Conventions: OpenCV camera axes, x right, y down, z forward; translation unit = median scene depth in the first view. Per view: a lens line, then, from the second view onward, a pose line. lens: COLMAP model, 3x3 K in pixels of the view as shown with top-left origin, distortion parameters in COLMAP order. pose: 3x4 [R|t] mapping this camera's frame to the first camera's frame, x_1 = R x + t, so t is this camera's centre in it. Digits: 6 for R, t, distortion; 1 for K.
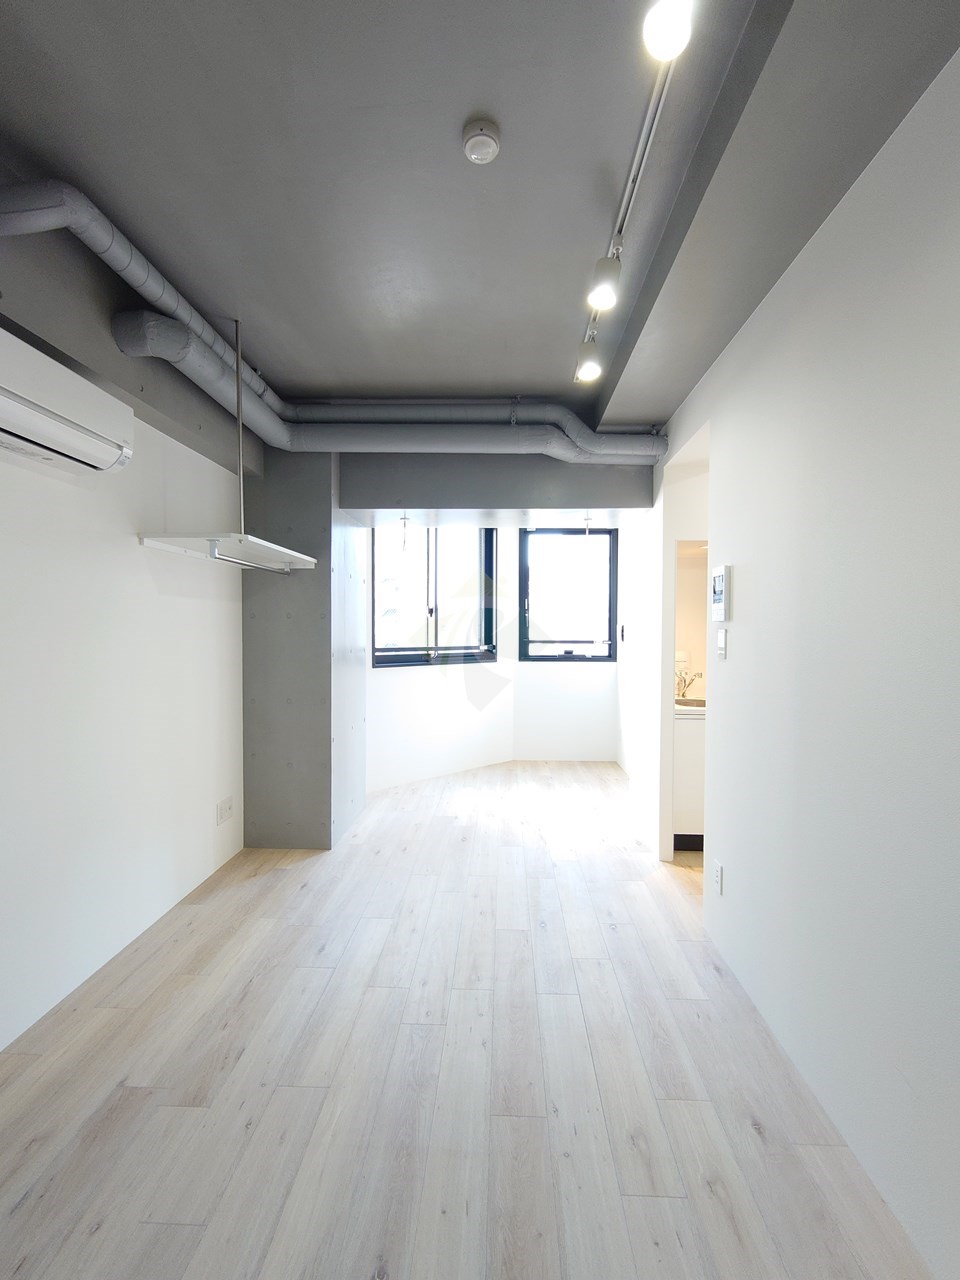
lens RADIAL K [[544.7, 0, 484.8], [0, 544.7, 640.6], [0, 0, 1]] dist [-0.003097, -0.000494]
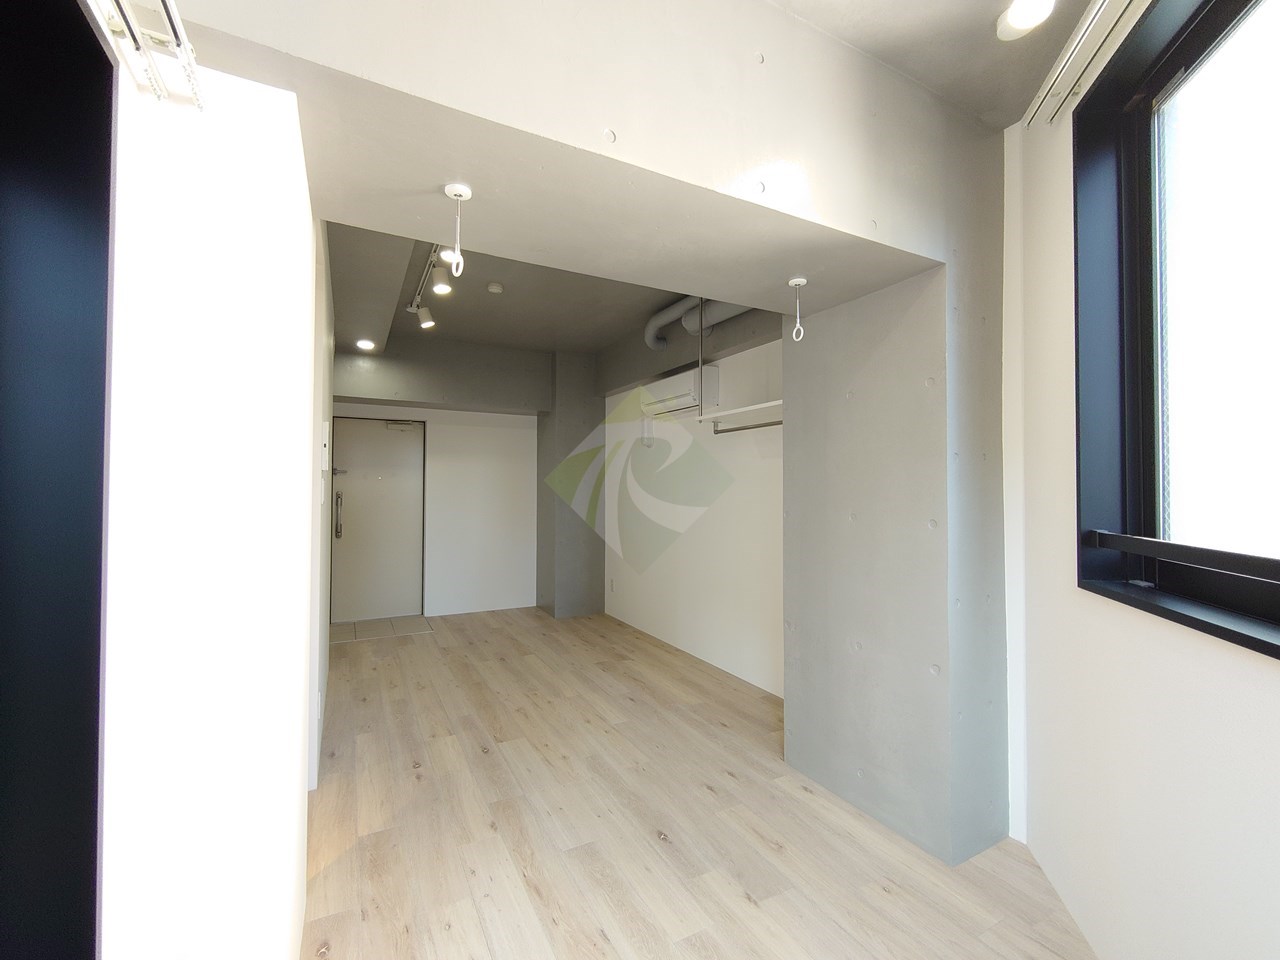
lens RADIAL K [[544.7, 0, 646.3], [0, 544.7, 479.6], [0, 0, 1]] dist [-0.003097, -0.000494]
pose [[-0.856767, -0.014019, -0.515512, 0.303126], [-0.017290, 0.999849, 0.001545, -0.021747], [0.515413, 0.010237, -0.856881, 1.584742]]
